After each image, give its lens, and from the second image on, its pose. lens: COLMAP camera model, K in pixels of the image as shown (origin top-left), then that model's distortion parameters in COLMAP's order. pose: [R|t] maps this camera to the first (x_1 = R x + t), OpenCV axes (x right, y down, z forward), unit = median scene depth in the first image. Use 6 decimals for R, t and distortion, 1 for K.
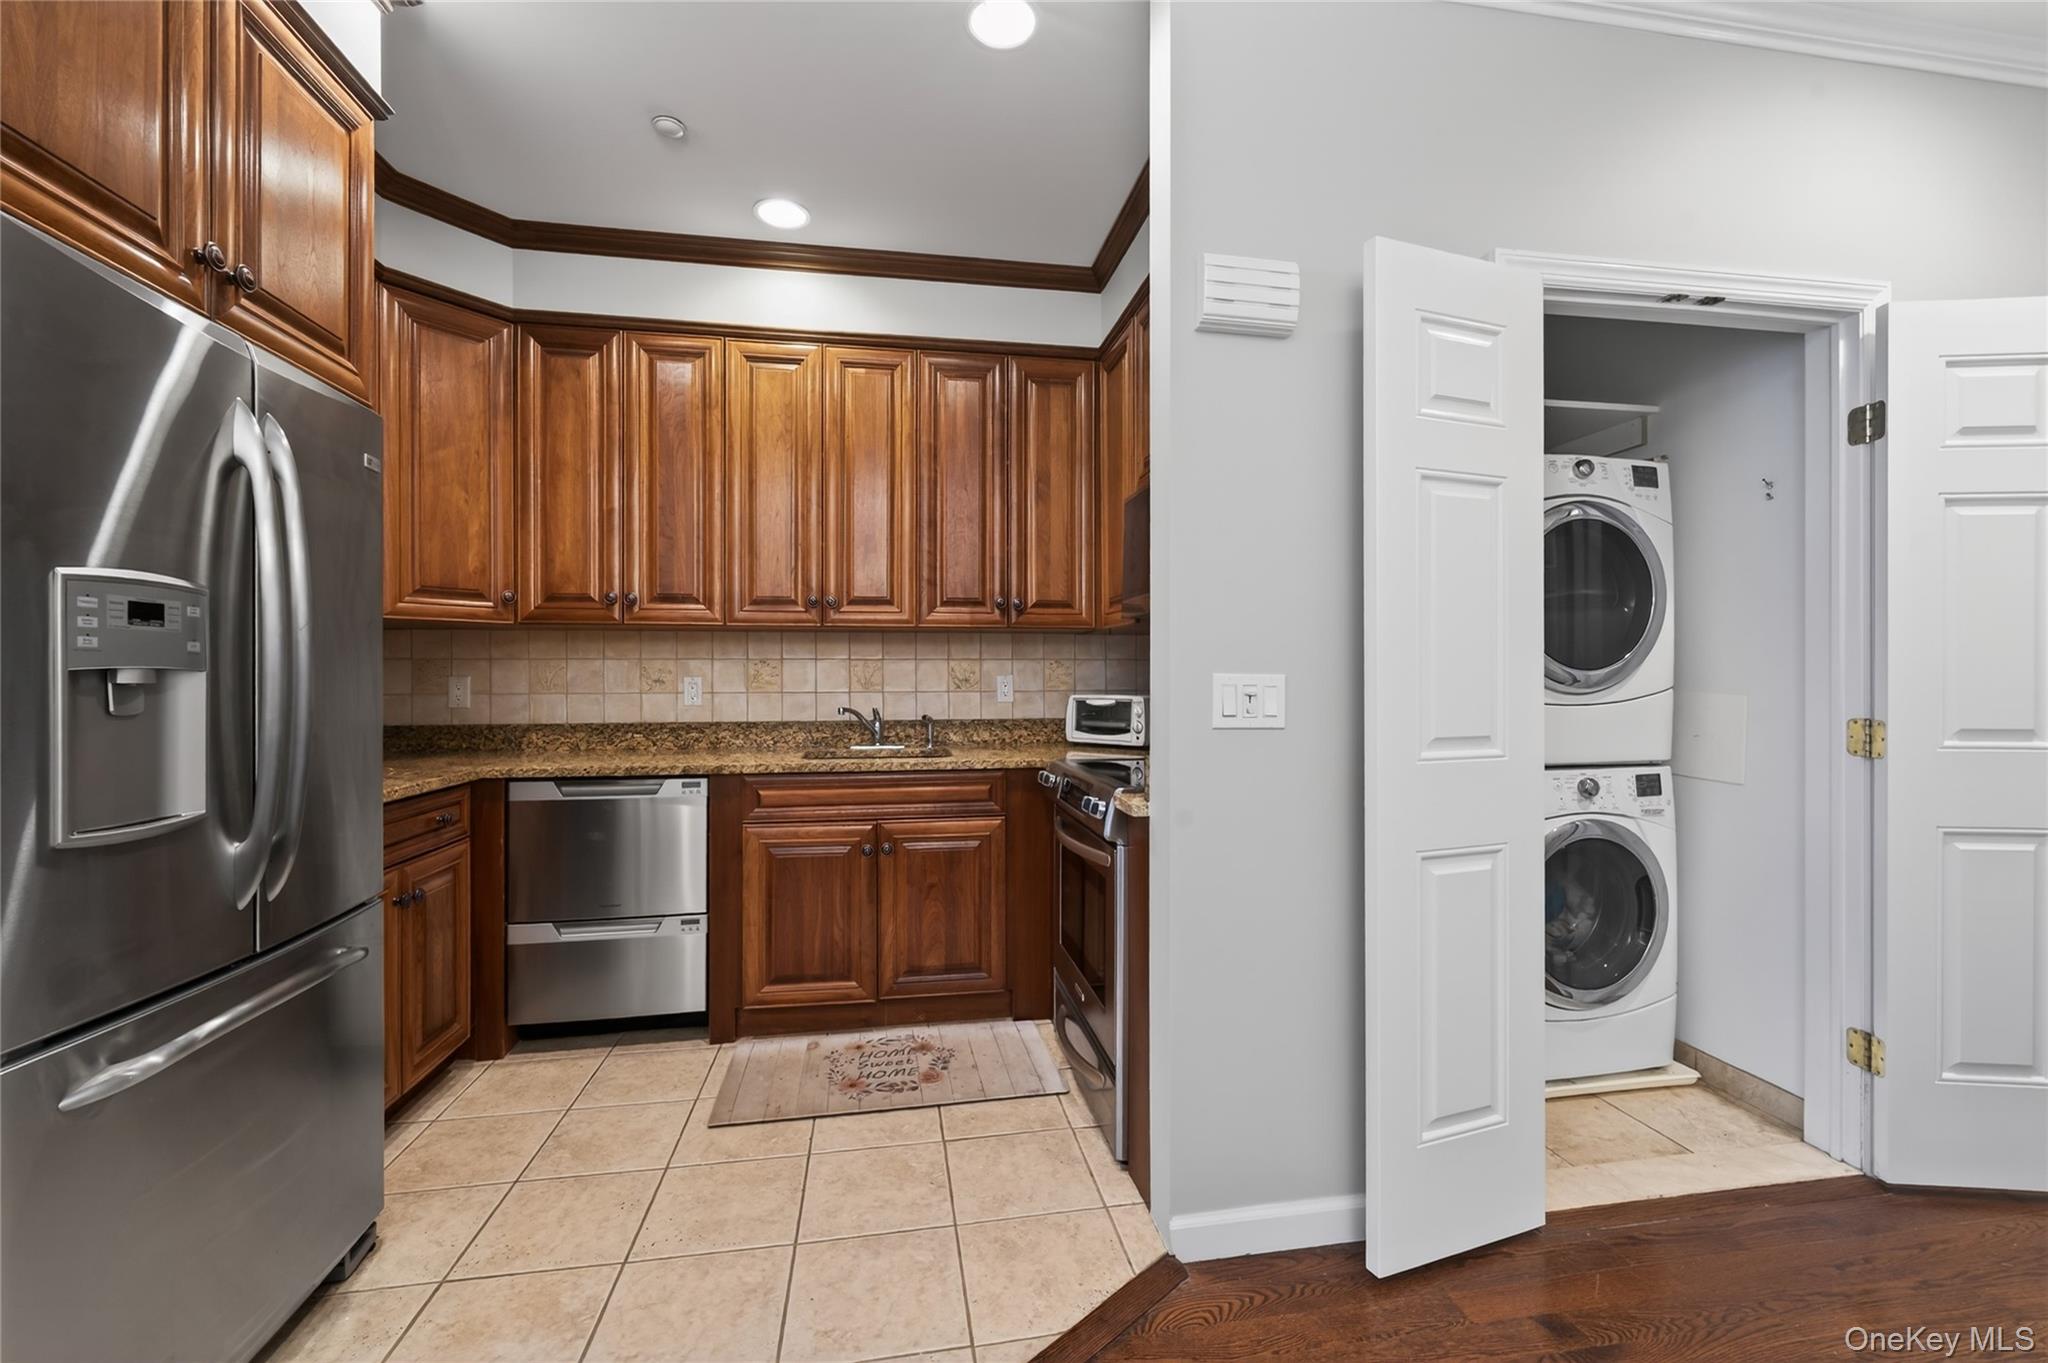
lens RADIAL K [[830.1, 0, 1026.7], [0, 830.1, 676.1], [0, 0, 1]] dist [0.000322, 0.000516]
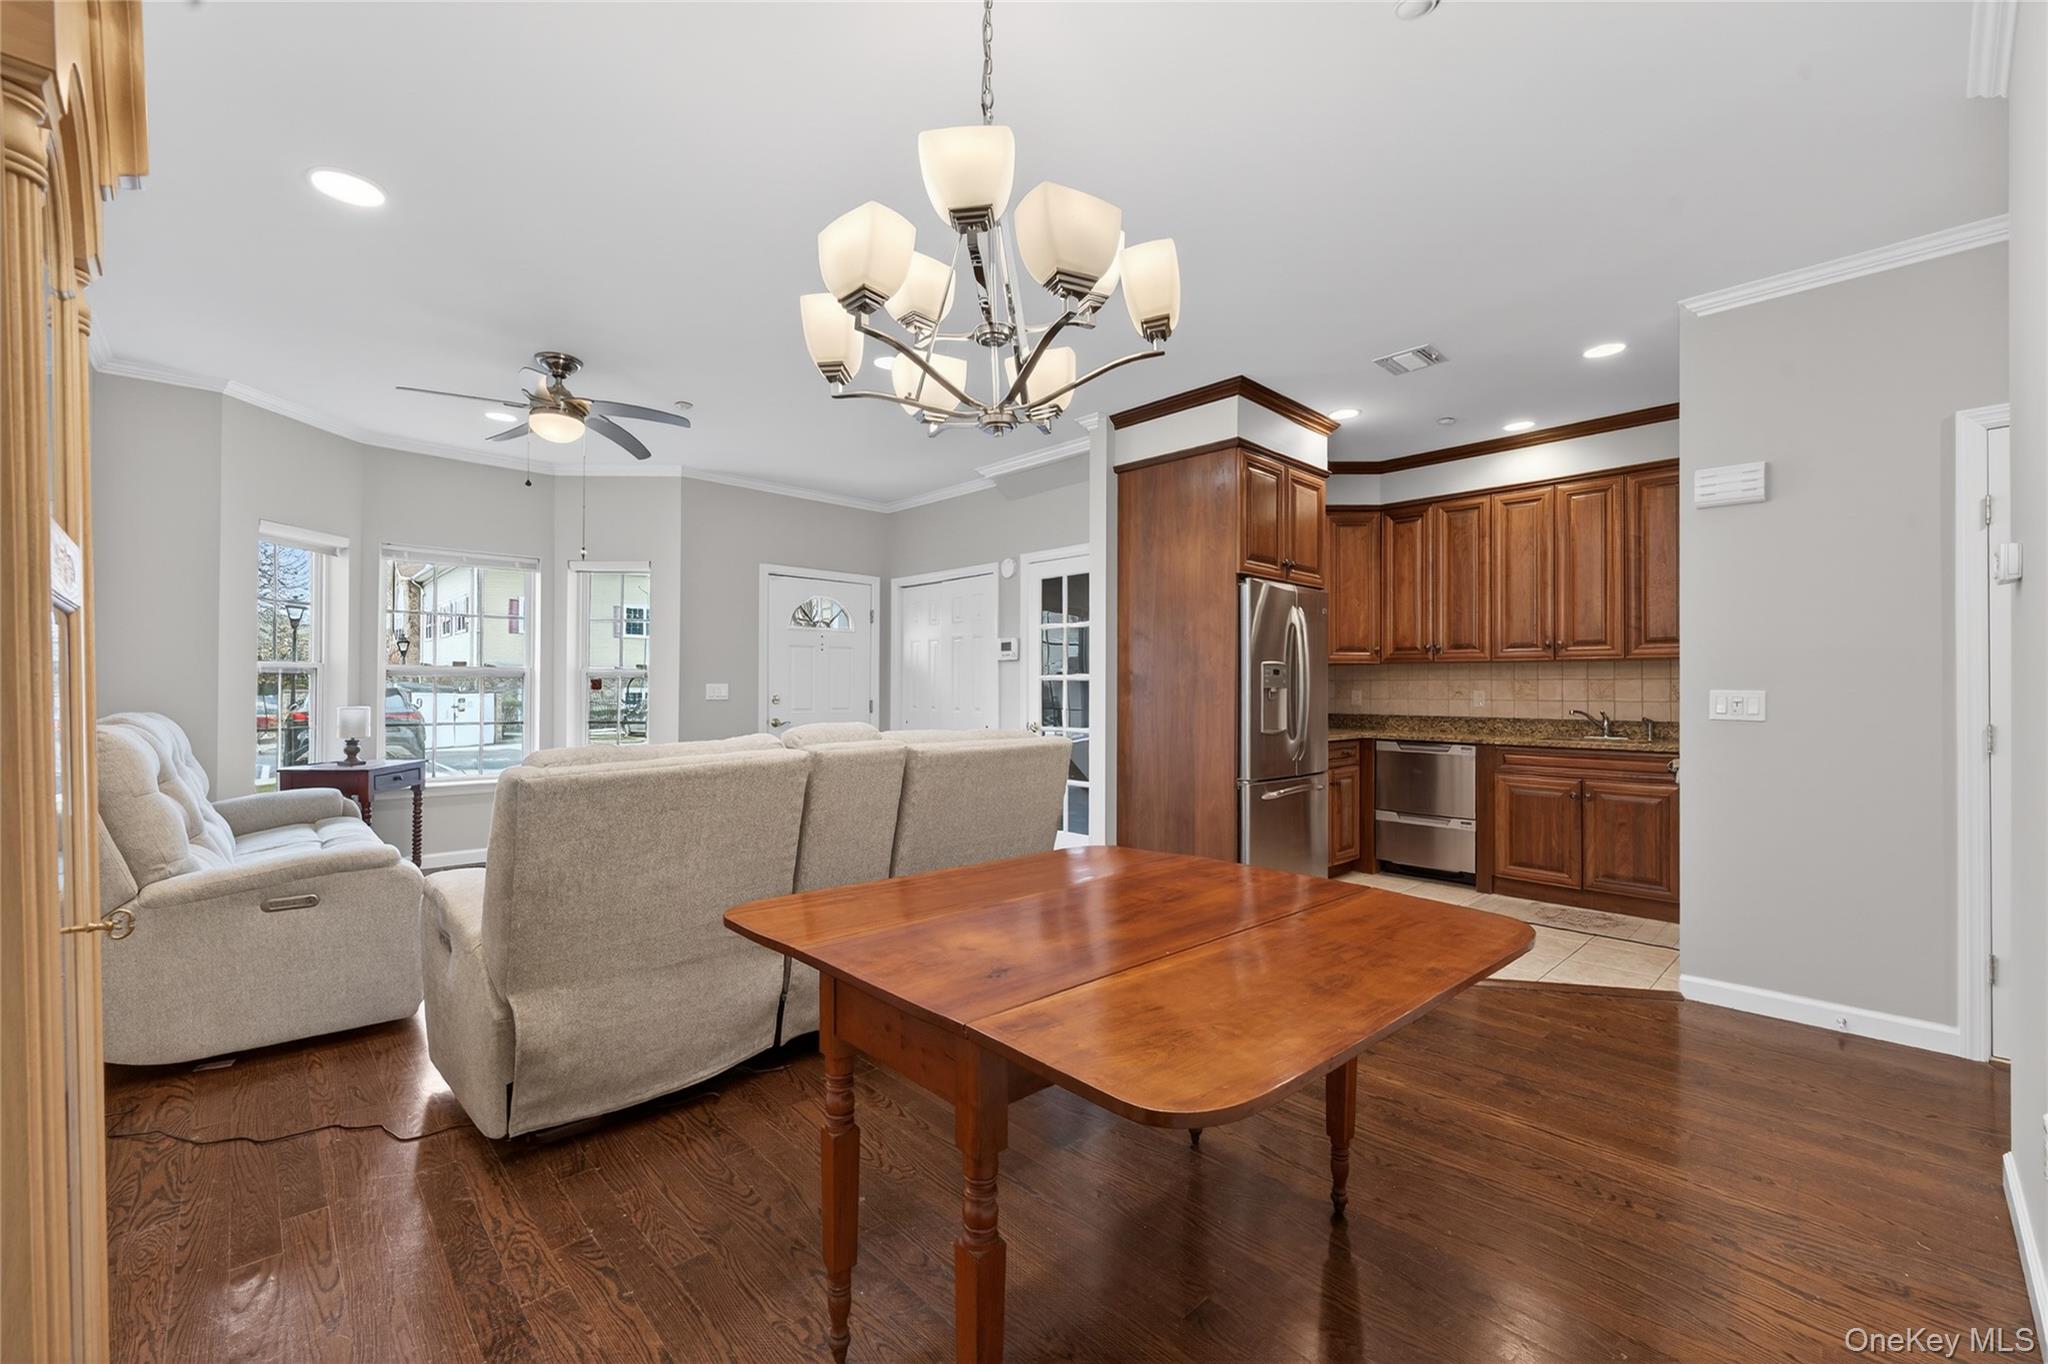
lens RADIAL K [[813.5, 0, 1031.2], [0, 813.5, 680.3], [0, 0, 1]] dist [0.009290, -0.000063]
pose [[0.551387, -0.004359, -0.834238, 0.558015], [-0.003959, 0.999961, -0.007841, -0.003048], [0.834240, 0.007626, 0.551348, -0.783797]]
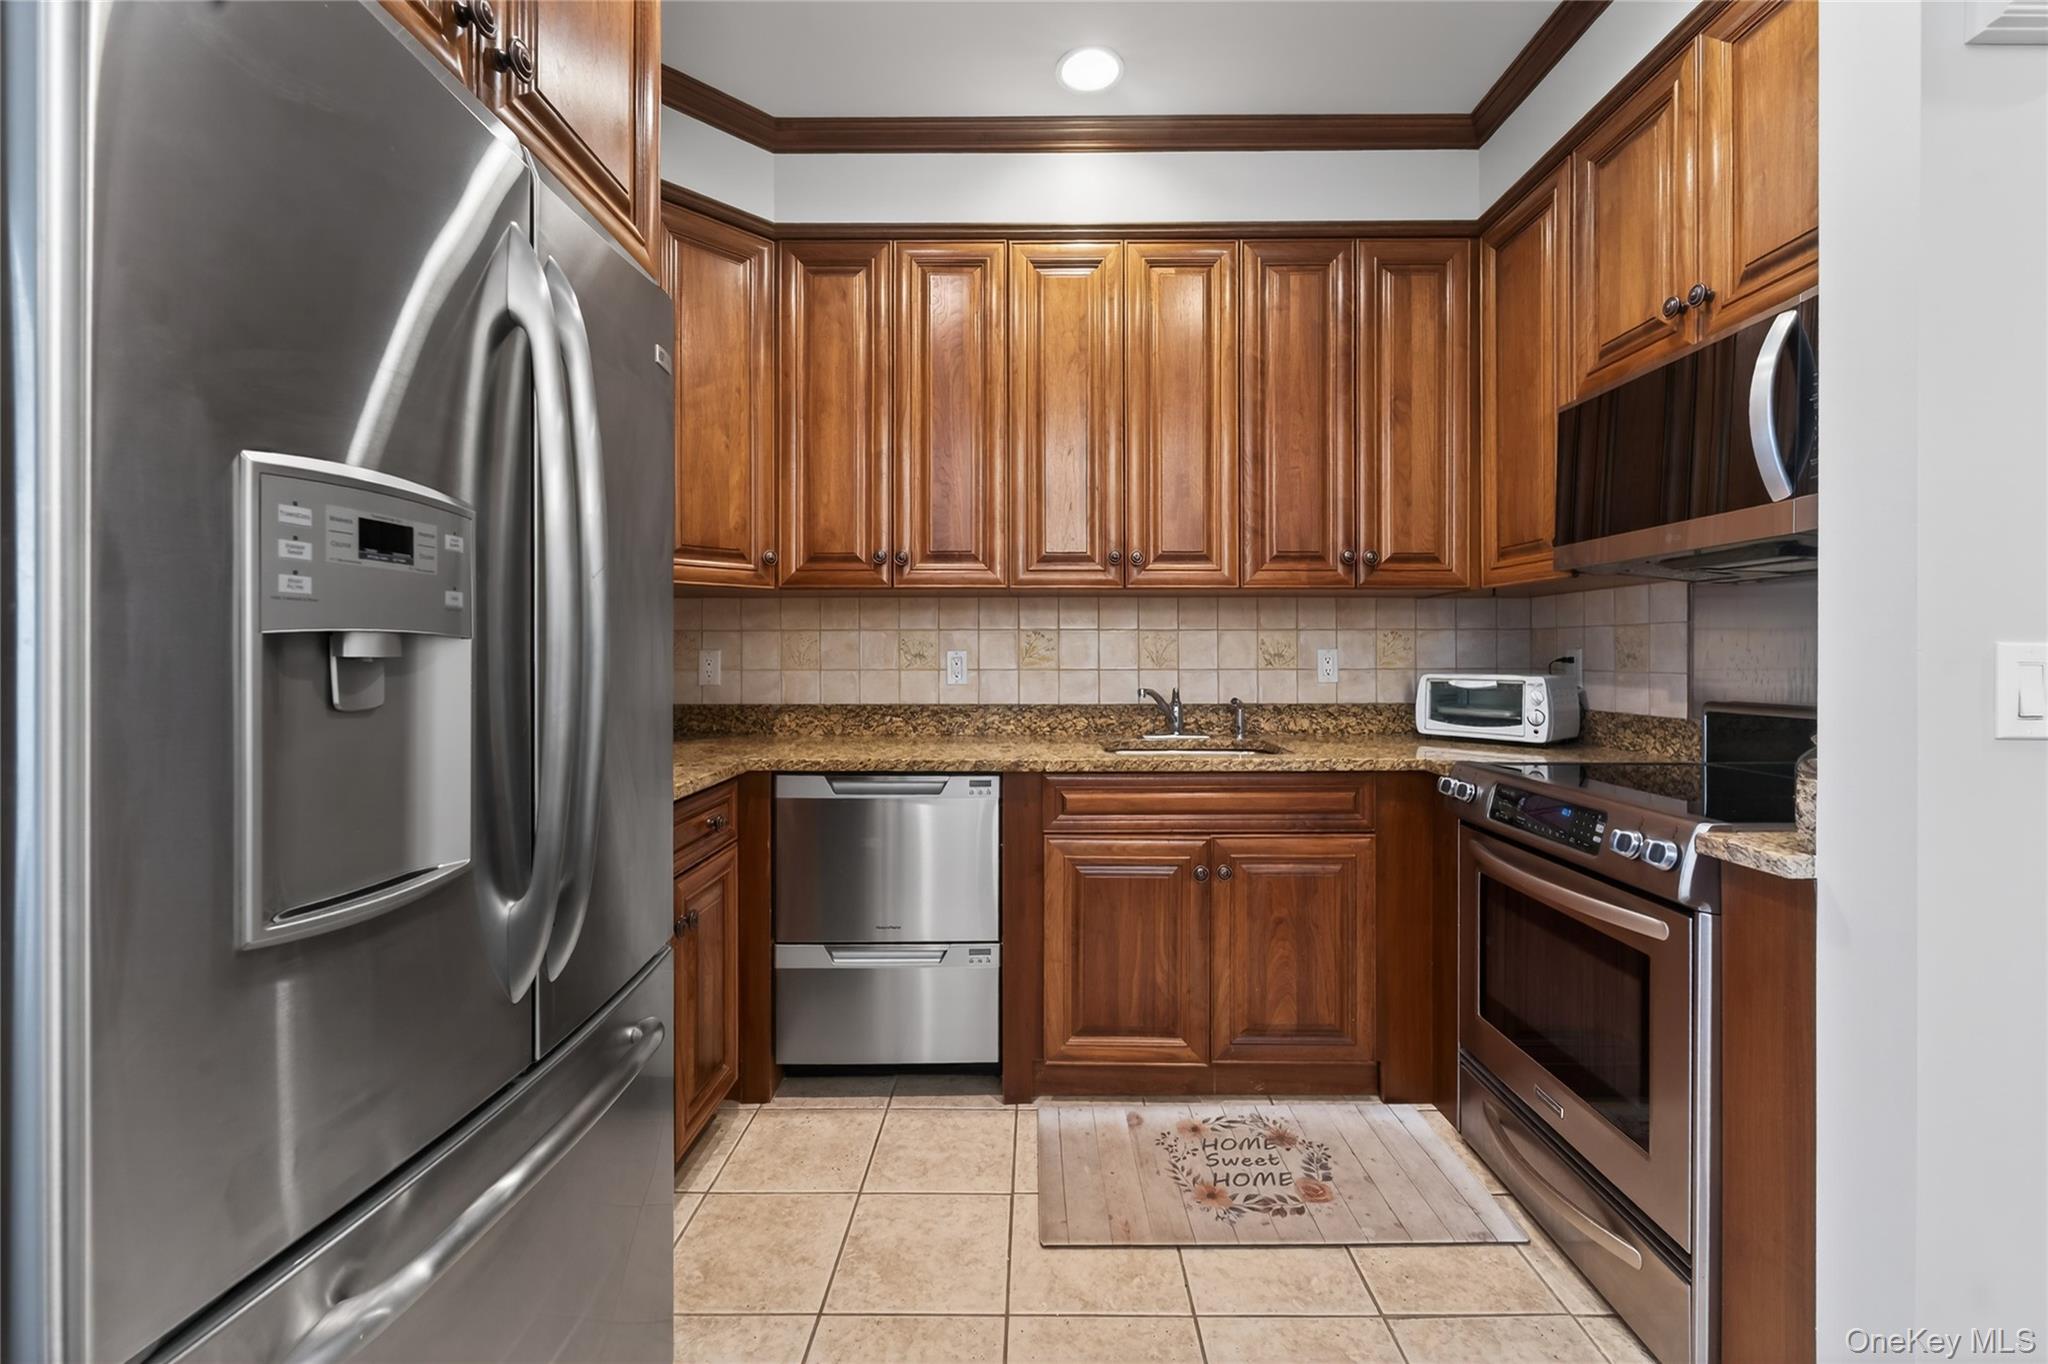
lens RADIAL K [[830.1, 0, 1039.2], [0, 830.1, 651.8], [0, 0, 1]] dist [0.000322, 0.000516]
pose [[0.985144, 0.000794, -0.171726, -0.202317], [-0.000751, 1.000000, 0.000315, 0.001748], [0.171726, -0.000181, 0.985145, 0.201489]]
